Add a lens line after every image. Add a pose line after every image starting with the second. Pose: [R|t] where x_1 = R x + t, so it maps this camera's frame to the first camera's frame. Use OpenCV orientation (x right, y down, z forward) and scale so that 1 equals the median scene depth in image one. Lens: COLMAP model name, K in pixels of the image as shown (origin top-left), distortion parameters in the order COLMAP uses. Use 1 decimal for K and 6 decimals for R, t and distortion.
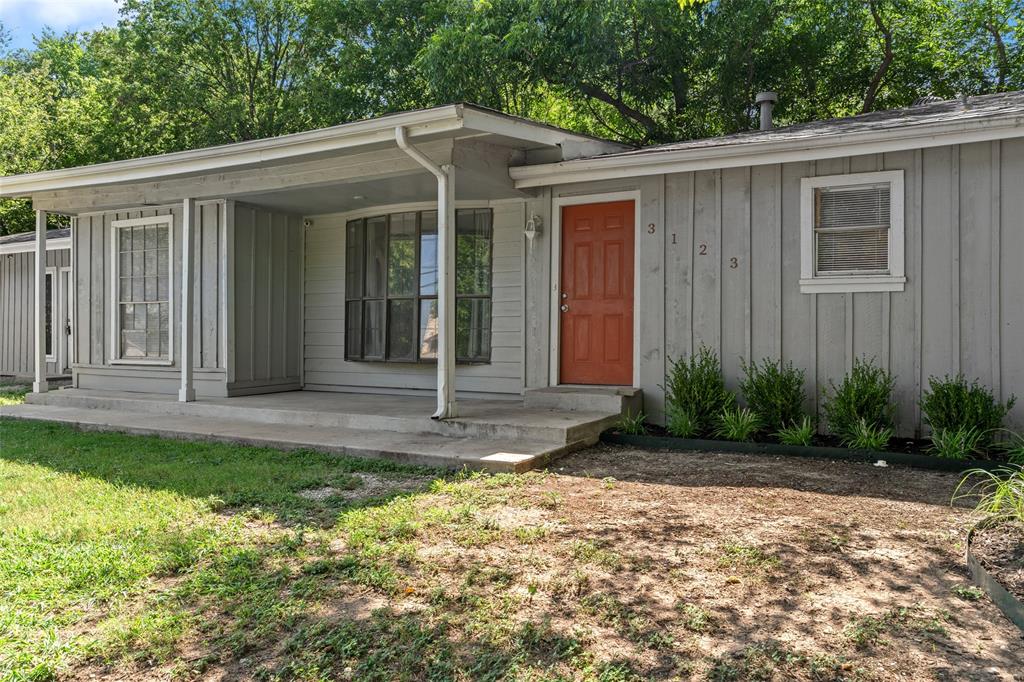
lens RADIAL K [[758.1, 0, 514.8], [0, 758.1, 333.0], [0, 0, 1]] dist [-0.003435, 0.013170]
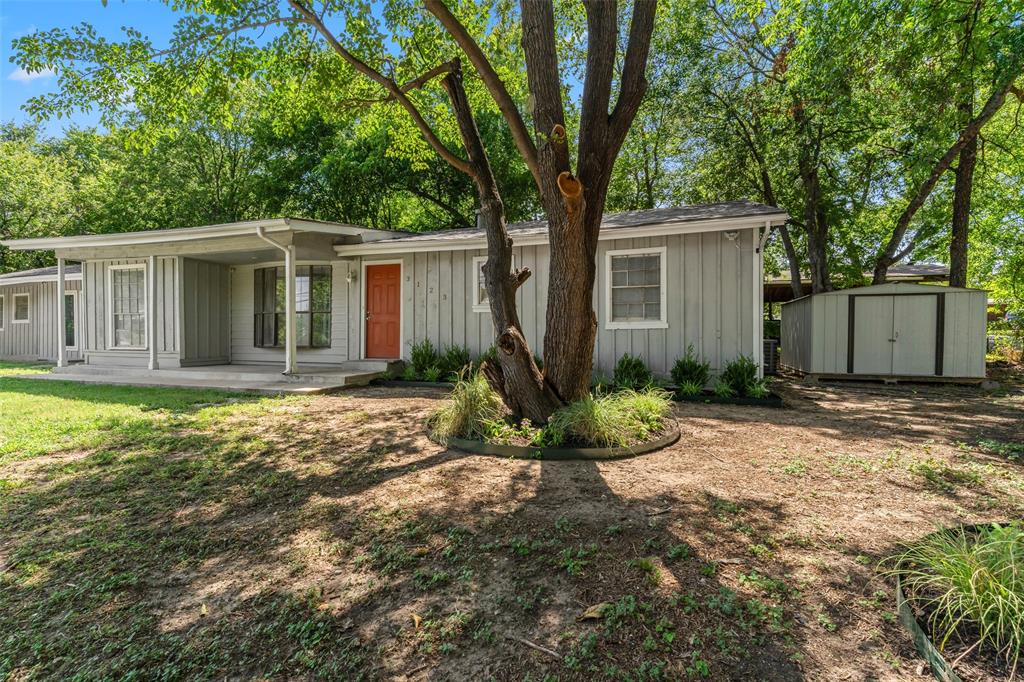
lens RADIAL K [[491.7, 0, 507.1], [0, 491.7, 343.7], [0, 0, 1]] dist [0.002771, 0.001002]
pose [[0.987176, -0.000597, 0.159637, 0.204222], [-0.002061, 0.999862, 0.016481, 0.008811], [-0.159624, -0.016598, 0.987038, -0.276540]]
